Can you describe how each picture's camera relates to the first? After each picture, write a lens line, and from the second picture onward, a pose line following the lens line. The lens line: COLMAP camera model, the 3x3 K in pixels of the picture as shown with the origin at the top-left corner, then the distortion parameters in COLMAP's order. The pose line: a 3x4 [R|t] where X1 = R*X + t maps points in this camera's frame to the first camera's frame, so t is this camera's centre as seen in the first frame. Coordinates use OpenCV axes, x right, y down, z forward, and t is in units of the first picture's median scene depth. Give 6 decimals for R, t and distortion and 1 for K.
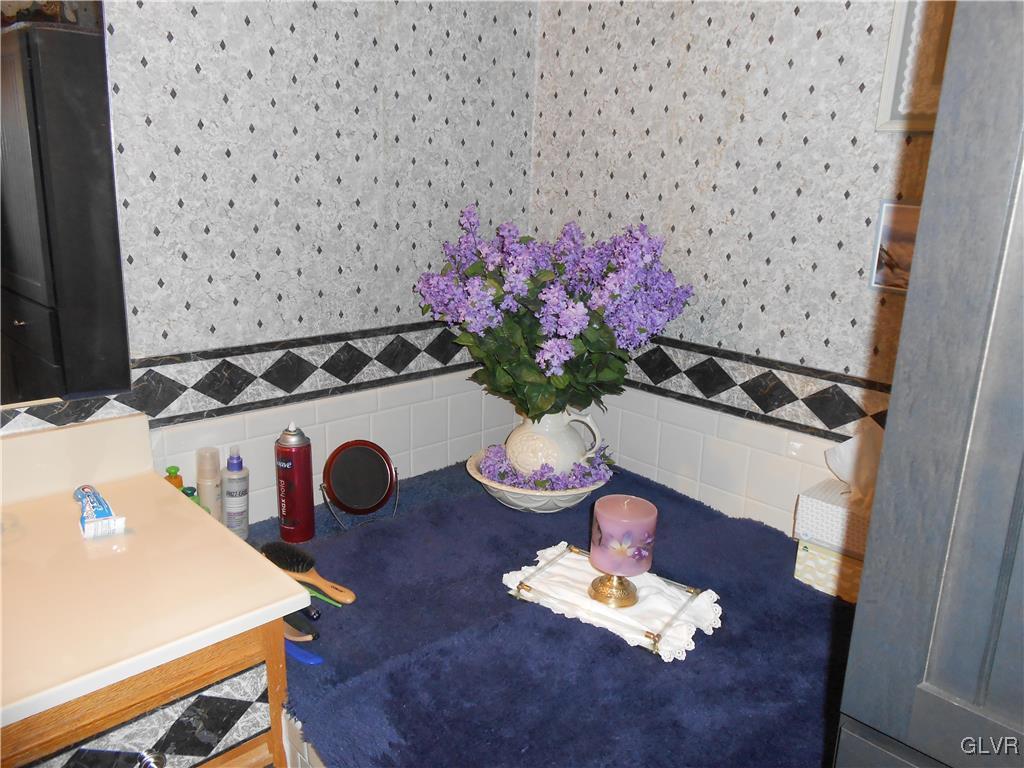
lens RADIAL K [[783.6, 0, 506.8], [0, 783.6, 382.2], [0, 0, 1]] dist [-0.047278, 0.064505]
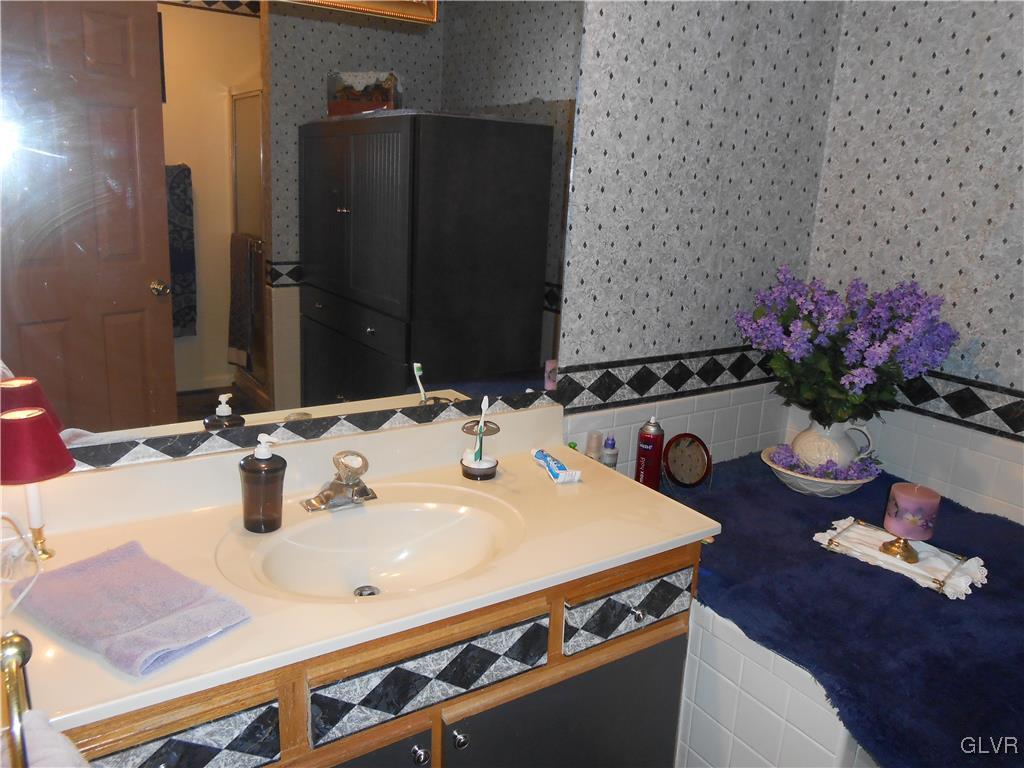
lens RADIAL K [[783.6, 0, 506.8], [0, 783.6, 382.2], [0, 0, 1]] dist [-0.047278, 0.064505]
pose [[0.983303, 0.054959, -0.173478, -0.279613], [-0.056583, 0.998388, -0.004425, 0.009720], [0.172955, 0.014167, 0.984828, -0.415593]]
